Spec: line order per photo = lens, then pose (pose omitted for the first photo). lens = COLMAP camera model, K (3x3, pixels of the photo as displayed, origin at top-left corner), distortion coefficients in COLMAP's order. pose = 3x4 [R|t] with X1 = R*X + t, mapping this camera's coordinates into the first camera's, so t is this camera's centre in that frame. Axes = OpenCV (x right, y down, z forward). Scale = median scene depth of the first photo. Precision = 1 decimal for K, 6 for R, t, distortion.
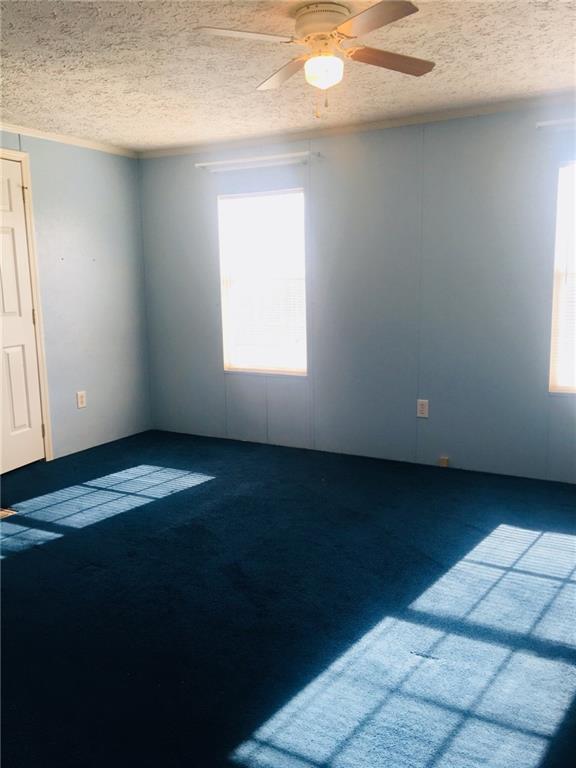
lens RADIAL K [[651.6, 0, 304.2], [0, 651.6, 388.0], [0, 0, 1]] dist [0.072217, -0.123934]
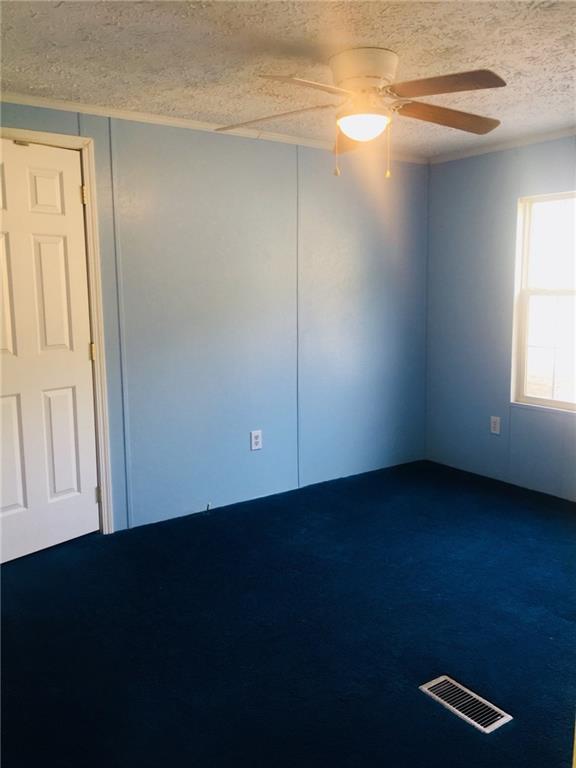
lens RADIAL K [[651.6, 0, 304.2], [0, 651.6, 388.0], [0, 0, 1]] dist [0.072217, -0.123934]
pose [[0.876159, 0.071976, -0.476618, 0.058695], [-0.082190, 0.996616, -0.000586, -0.028526], [0.474964, 0.039687, 0.879110, 0.149498]]
